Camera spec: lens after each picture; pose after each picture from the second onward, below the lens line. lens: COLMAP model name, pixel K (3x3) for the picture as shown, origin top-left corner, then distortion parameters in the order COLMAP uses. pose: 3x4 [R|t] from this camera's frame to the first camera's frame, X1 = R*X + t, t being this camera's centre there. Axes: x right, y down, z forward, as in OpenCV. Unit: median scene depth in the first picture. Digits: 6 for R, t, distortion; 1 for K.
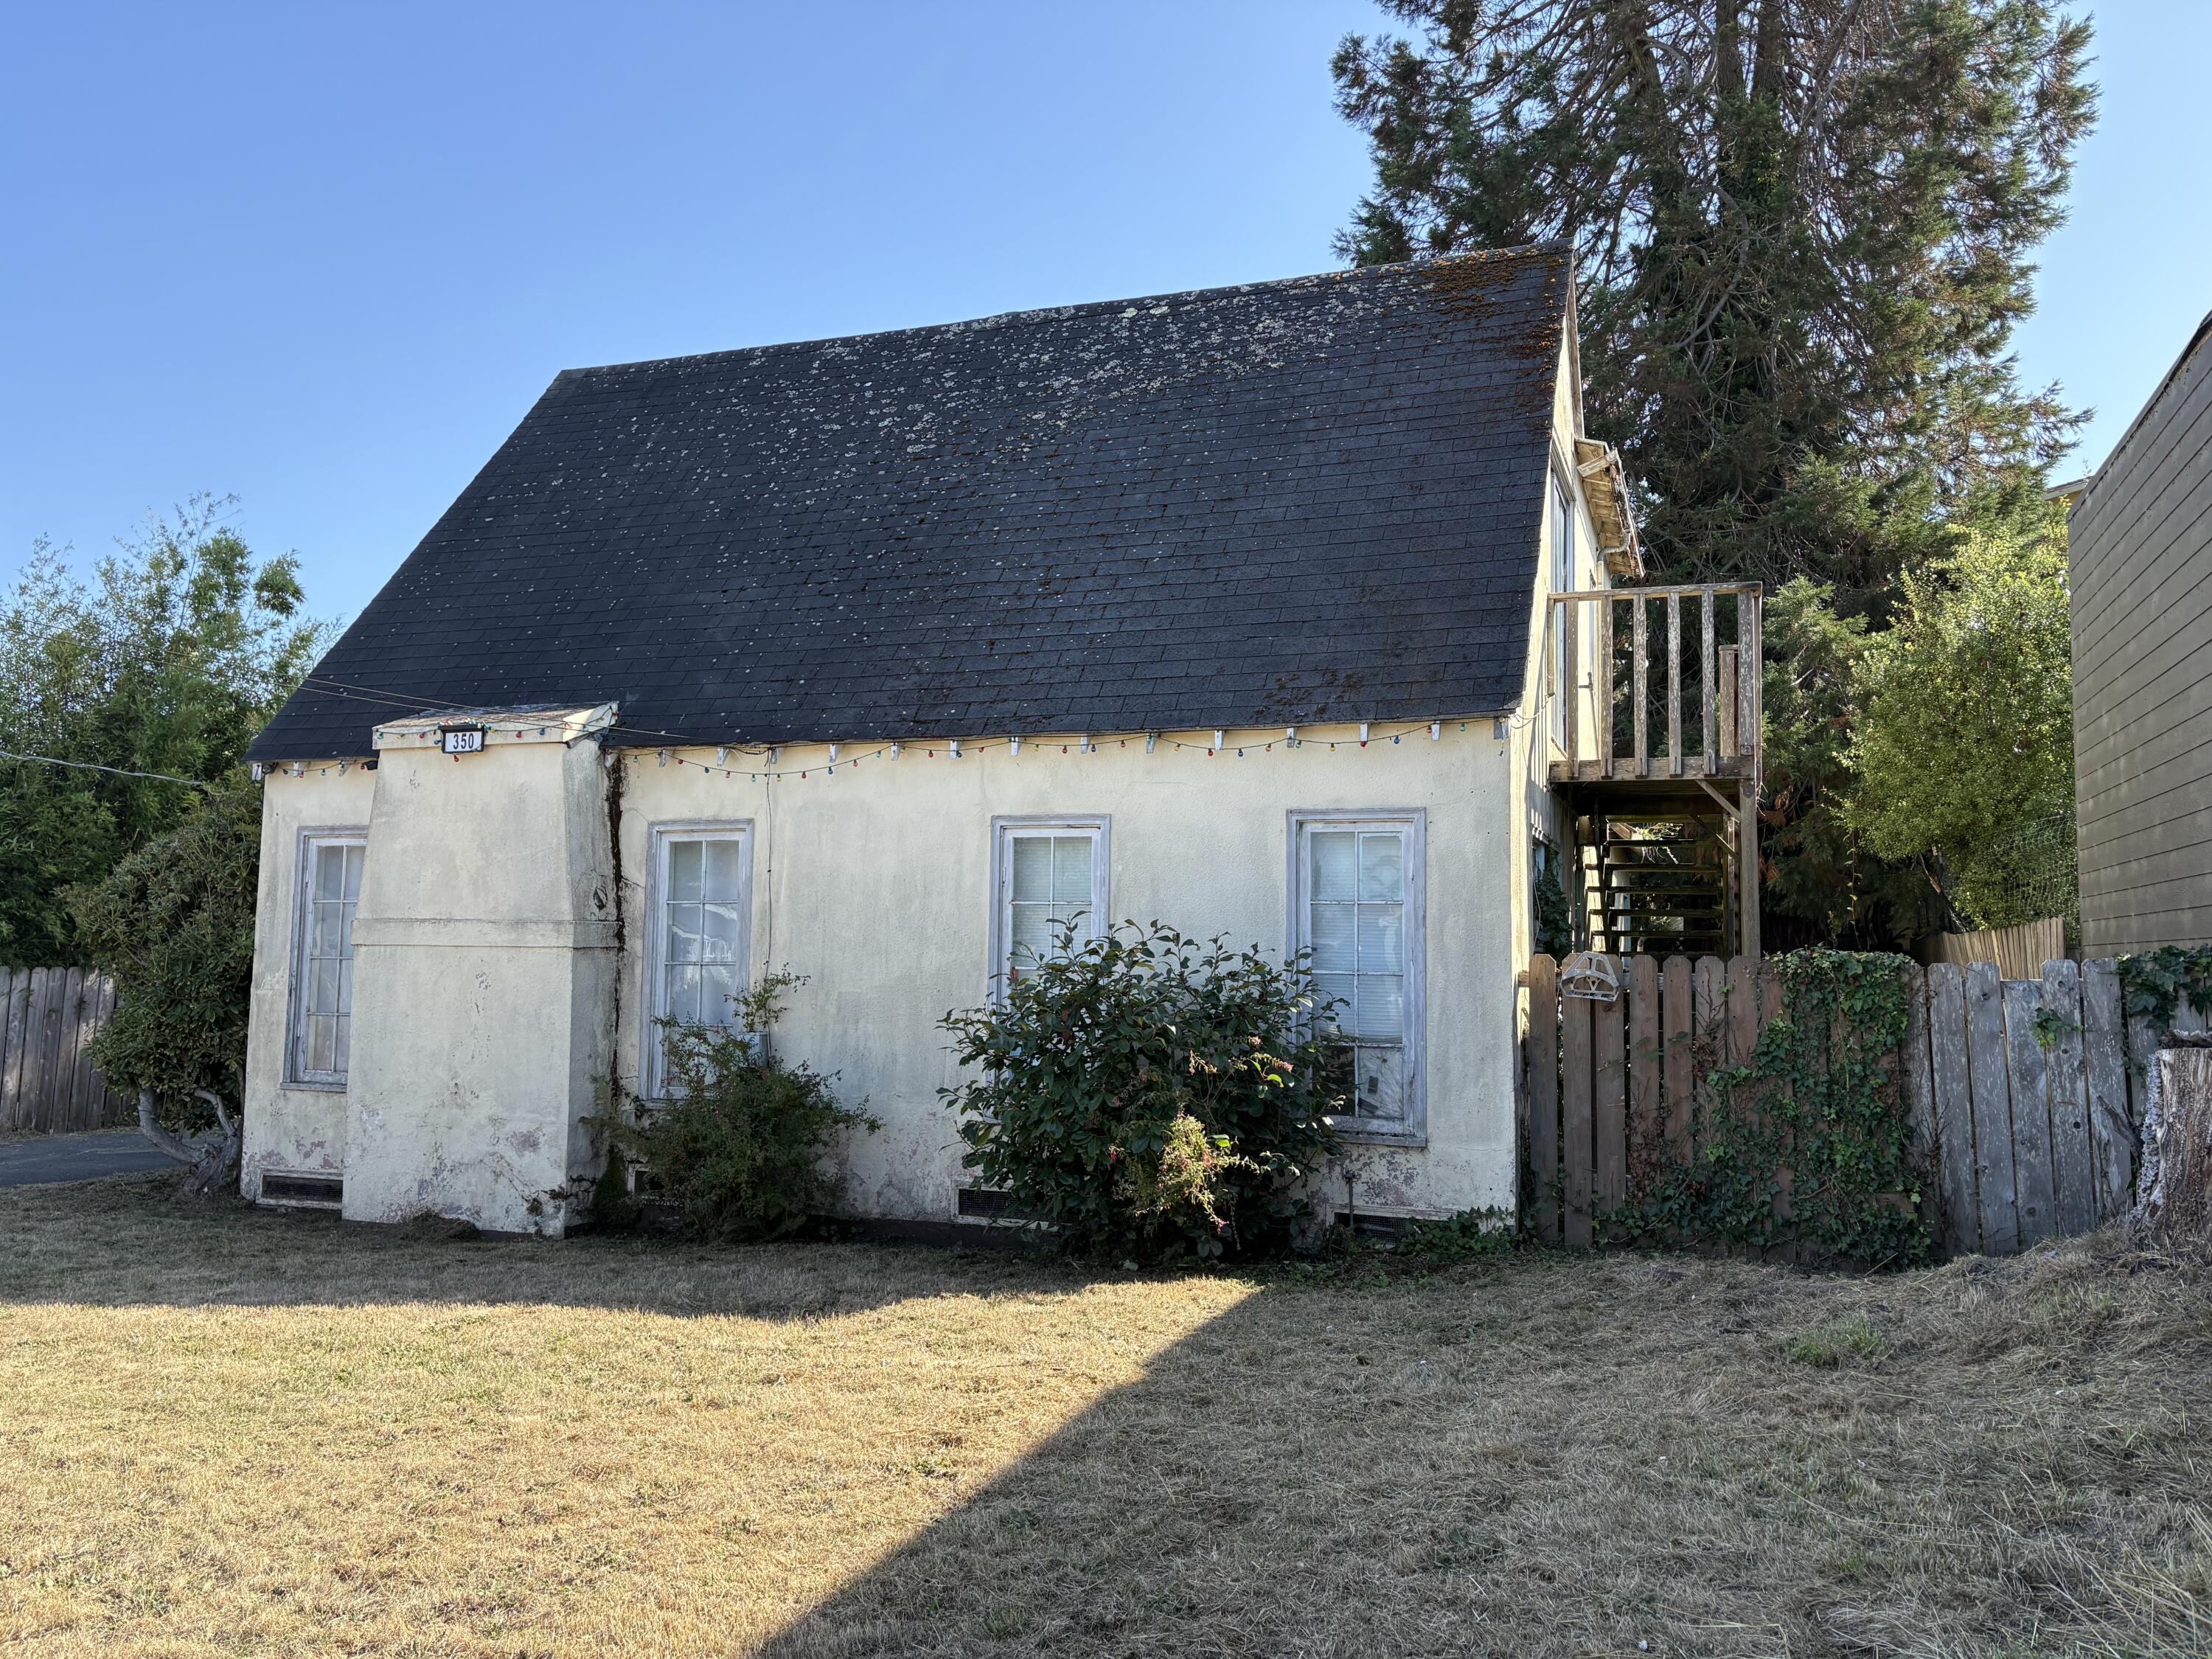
lens RADIAL K [[1683.7, 0, 1106.0], [0, 1683.7, 829.5], [0, 0, 1]] dist [0.081987, 0.001102]
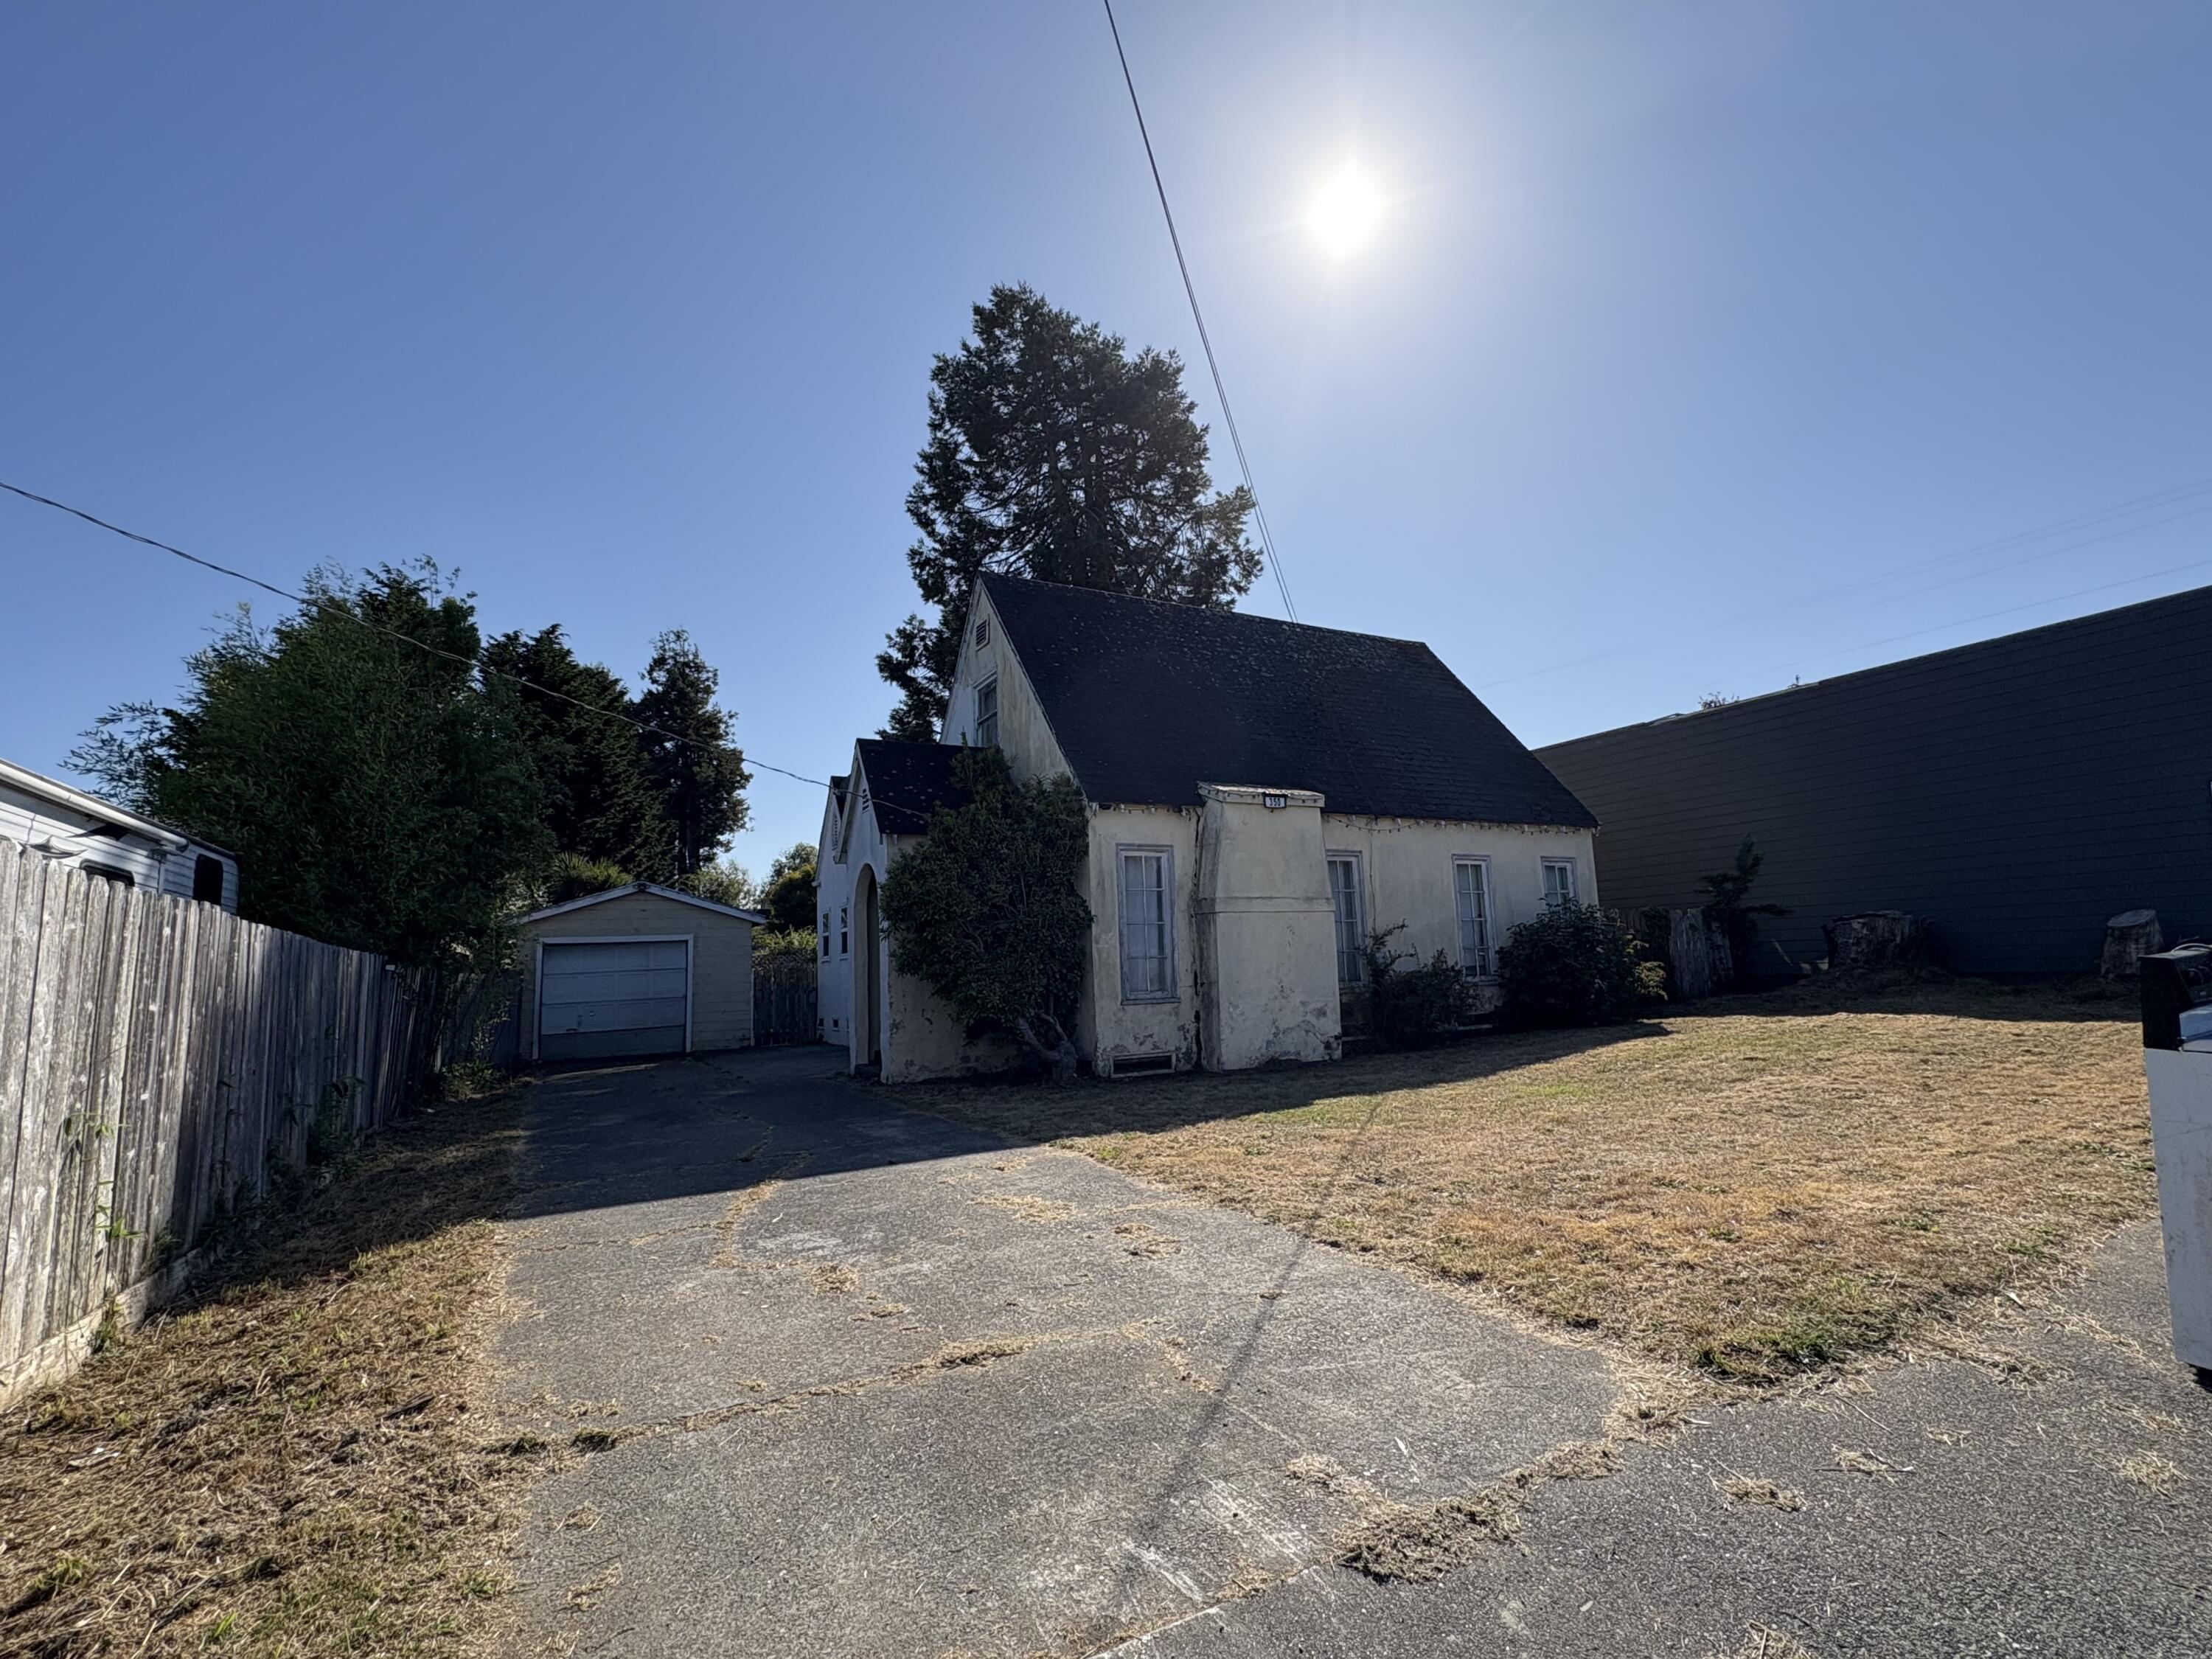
lens RADIAL K [[1039.1, 0, 1106.0], [0, 1039.1, 829.5], [0, 0, 1]] dist [0.004710, -0.000272]
pose [[0.631757, 0.072750, 0.771745, -1.394072], [-0.005663, 0.995993, -0.089254, 0.082110], [-0.775146, 0.052016, 0.629637, 0.431252]]
